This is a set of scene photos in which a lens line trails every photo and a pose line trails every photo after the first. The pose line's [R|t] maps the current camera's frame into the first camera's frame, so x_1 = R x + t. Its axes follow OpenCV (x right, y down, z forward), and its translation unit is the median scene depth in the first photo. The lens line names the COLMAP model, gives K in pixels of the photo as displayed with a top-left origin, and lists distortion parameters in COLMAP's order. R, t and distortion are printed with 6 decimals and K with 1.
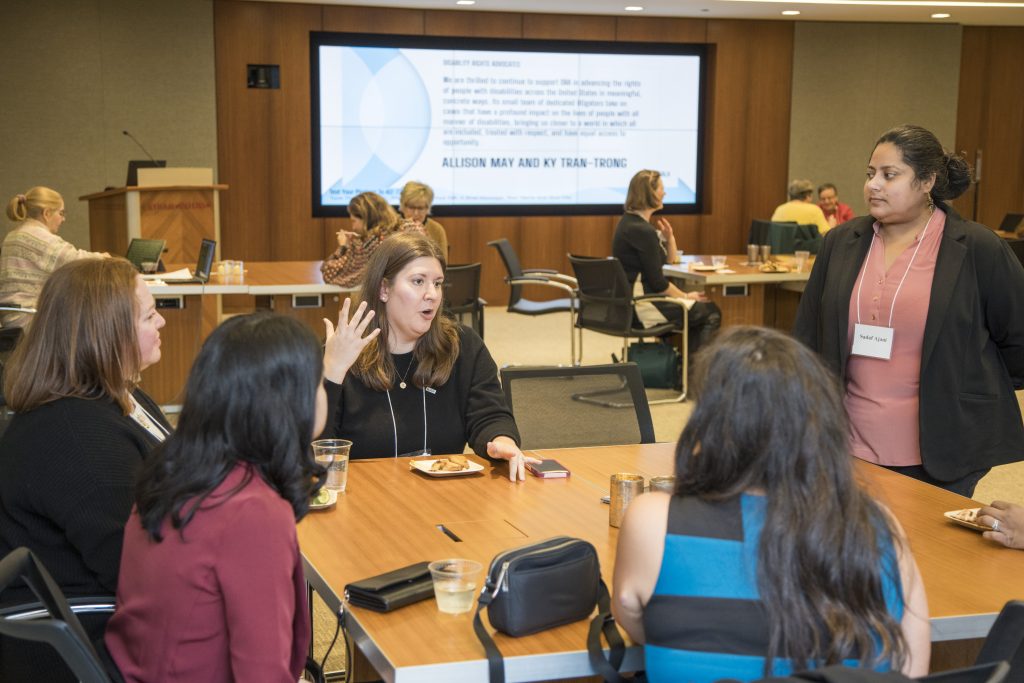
lens RADIAL K [[1486.5, 0, 512.0], [0, 1486.5, 341.5], [0, 0, 1]] dist [0.114973, -0.004136]
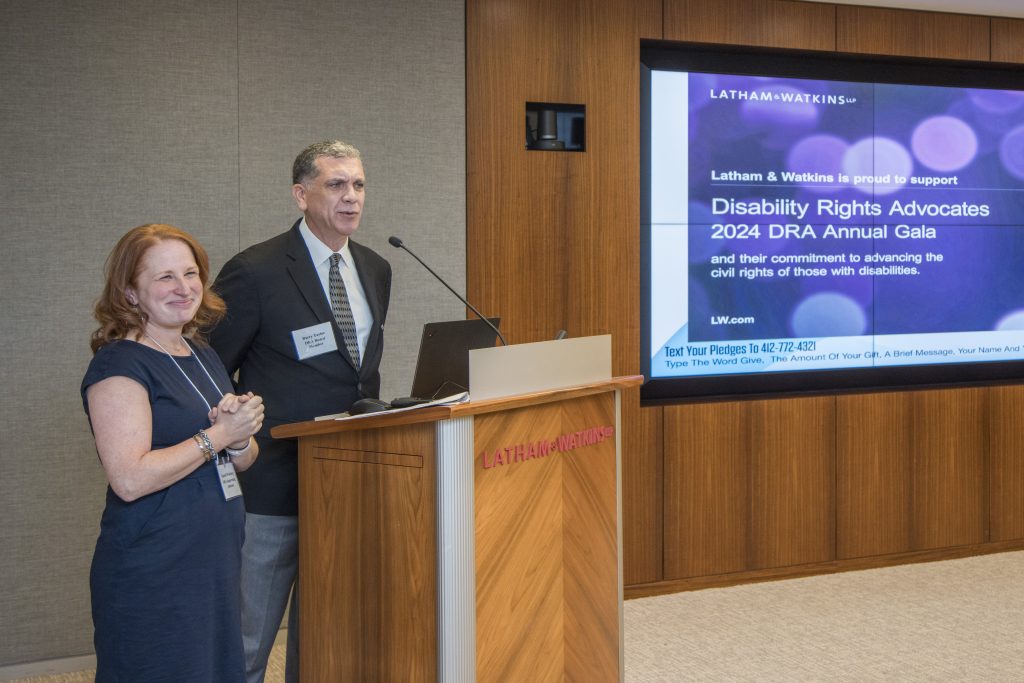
lens RADIAL K [[1443.5, 0, 512.6], [0, 1443.5, 234.1], [0, 0, 1]] dist [-0.144765, 0.018506]
pose [[0.998763, -0.009521, 0.048801, -0.203739], [0.016137, 0.990438, -0.137015, -0.076314], [-0.047029, 0.137633, 0.989366, 0.530838]]
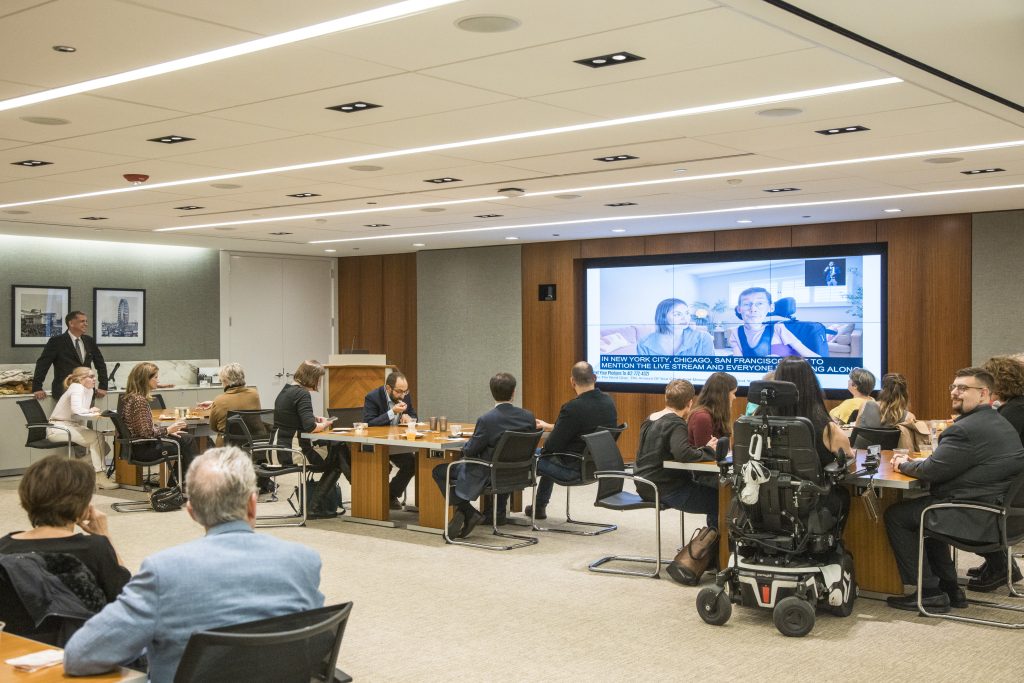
lens RADIAL K [[1170.9, 0, 512.0], [0, 1170.9, 341.5], [0, 0, 1]] dist [0.121995, 0.008026]
pose [[0.517113, -0.001875, -0.855915, 0.785628], [-0.104976, 0.992309, -0.065597, -0.051930], [0.849455, 0.123772, 0.512939, 0.394563]]
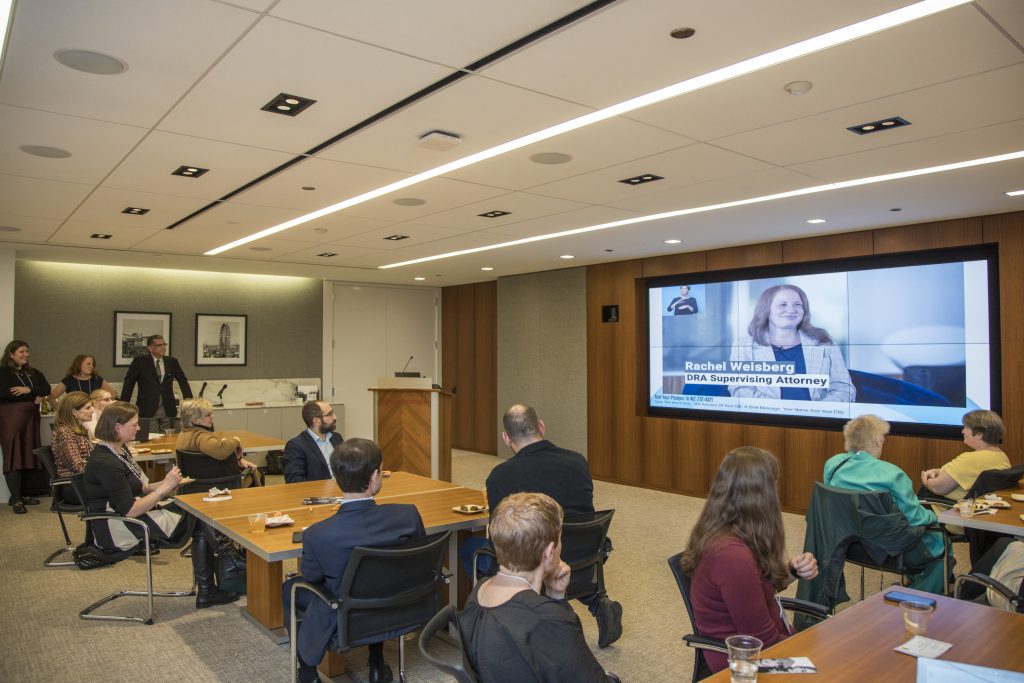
lens RADIAL K [[734.2, 0, 542.3], [0, 734.2, 338.7], [0, 0, 1]] dist [-0.071787, -0.000323]
pose [[0.368464, -0.024698, -0.929314, 0.454211], [-0.116719, 0.990508, -0.072602, -0.095604], [0.922286, 0.135219, 0.362083, 0.691445]]
